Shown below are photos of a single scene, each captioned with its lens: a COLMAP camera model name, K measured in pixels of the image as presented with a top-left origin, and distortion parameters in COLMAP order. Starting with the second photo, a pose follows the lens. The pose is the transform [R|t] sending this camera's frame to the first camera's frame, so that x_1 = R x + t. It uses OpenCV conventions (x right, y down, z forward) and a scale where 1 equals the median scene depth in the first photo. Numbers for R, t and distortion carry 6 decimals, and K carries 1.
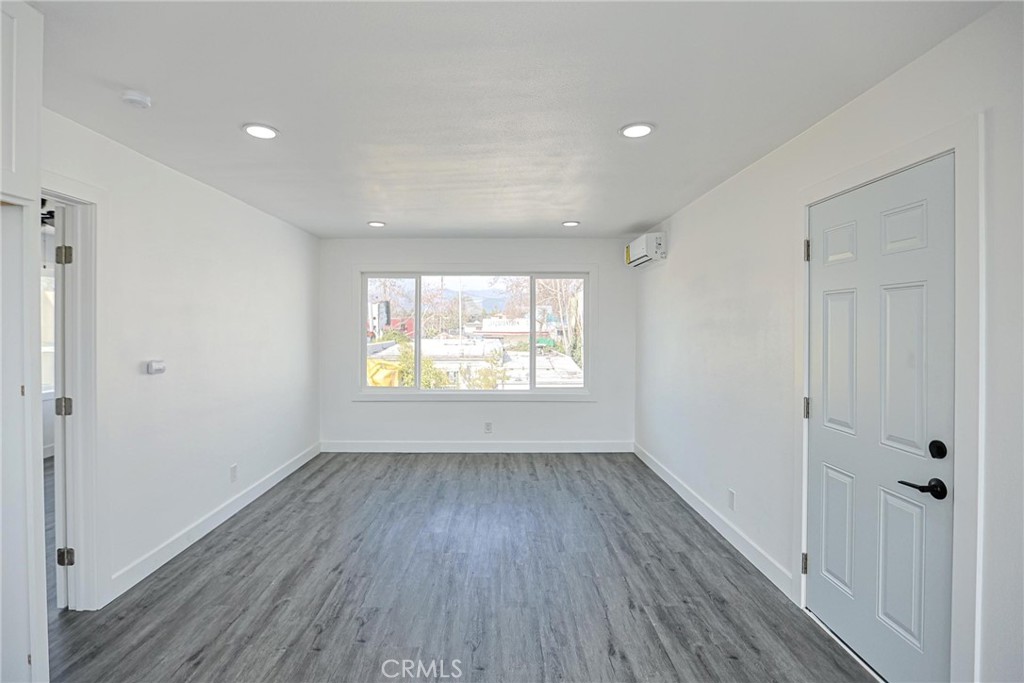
lens RADIAL K [[491.6, 0, 510.9], [0, 491.6, 336.0], [0, 0, 1]] dist [0.002413, 0.000653]
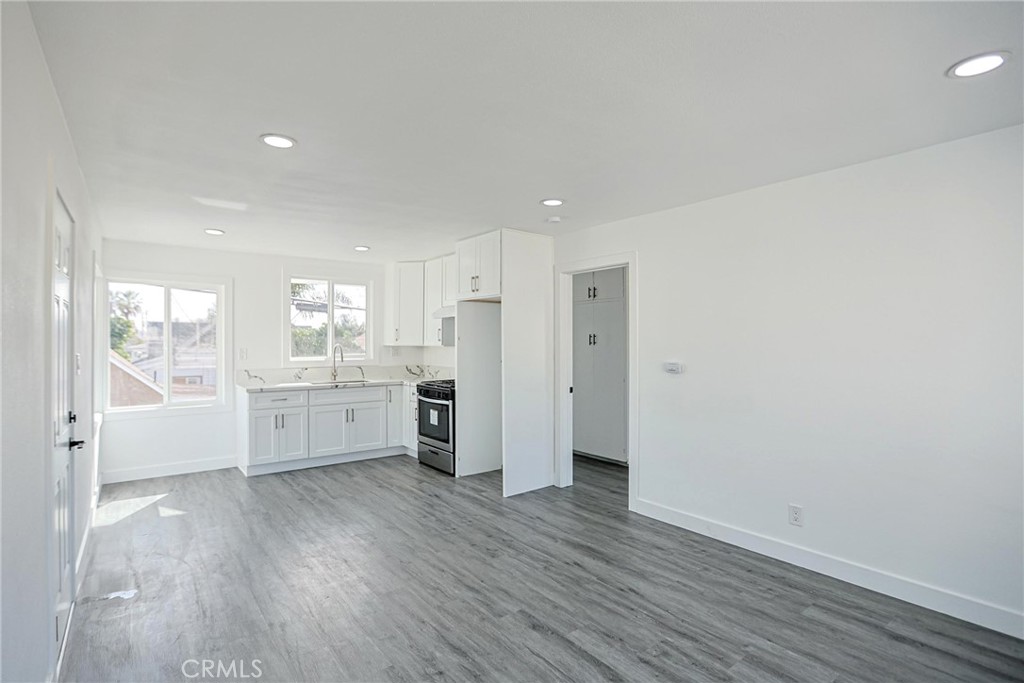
lens RADIAL K [[491.6, 0, 510.1], [0, 491.6, 340.0], [0, 0, 1]] dist [0.002413, 0.000653]
pose [[-0.798263, 0.002540, -0.602304, 0.363839], [-0.005941, 0.999909, 0.012090, -0.027075], [0.602280, 0.013230, -0.798175, 1.569294]]
